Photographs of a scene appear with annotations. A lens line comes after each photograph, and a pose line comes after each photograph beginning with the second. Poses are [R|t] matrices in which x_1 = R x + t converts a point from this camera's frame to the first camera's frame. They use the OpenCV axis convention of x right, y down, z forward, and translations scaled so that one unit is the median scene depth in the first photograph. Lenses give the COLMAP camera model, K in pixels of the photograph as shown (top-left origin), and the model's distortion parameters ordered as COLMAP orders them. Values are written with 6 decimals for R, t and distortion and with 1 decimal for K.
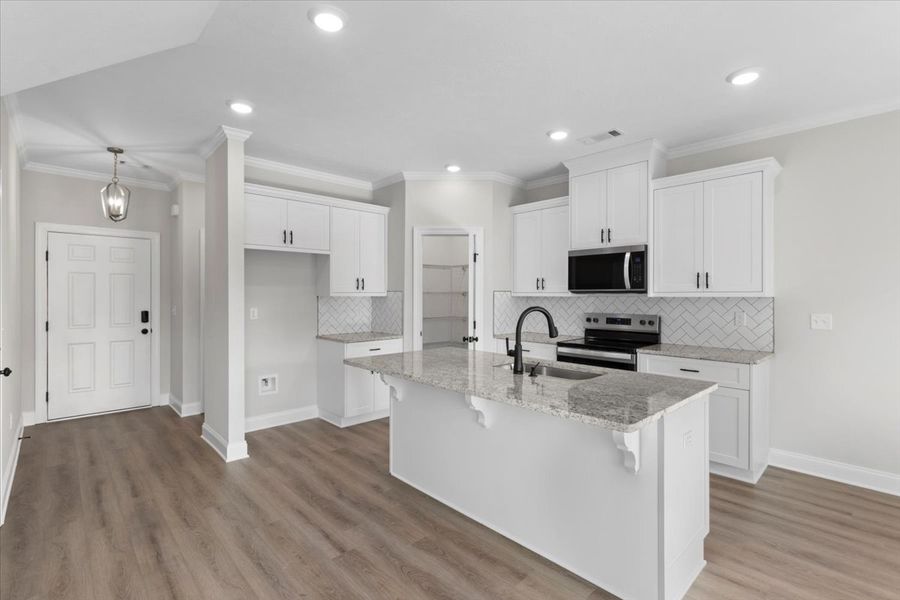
lens RADIAL K [[419.9, 0, 453.3], [0, 419.9, 297.4], [0, 0, 1]] dist [-0.000280, 0.001817]
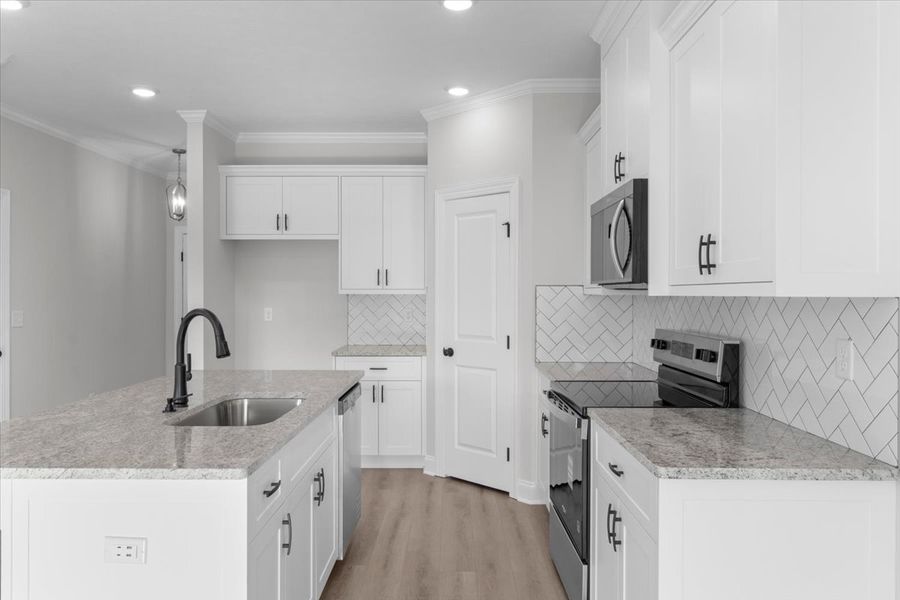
lens RADIAL K [[630.5, 0, 451.0], [0, 630.5, 297.8], [0, 0, 1]] dist [-0.012862, -0.002818]
pose [[0.721682, 0.004786, -0.692208, 0.726466], [-0.003790, 0.999988, 0.002962, -0.000195], [0.692214, 0.000486, 0.721692, 0.351459]]
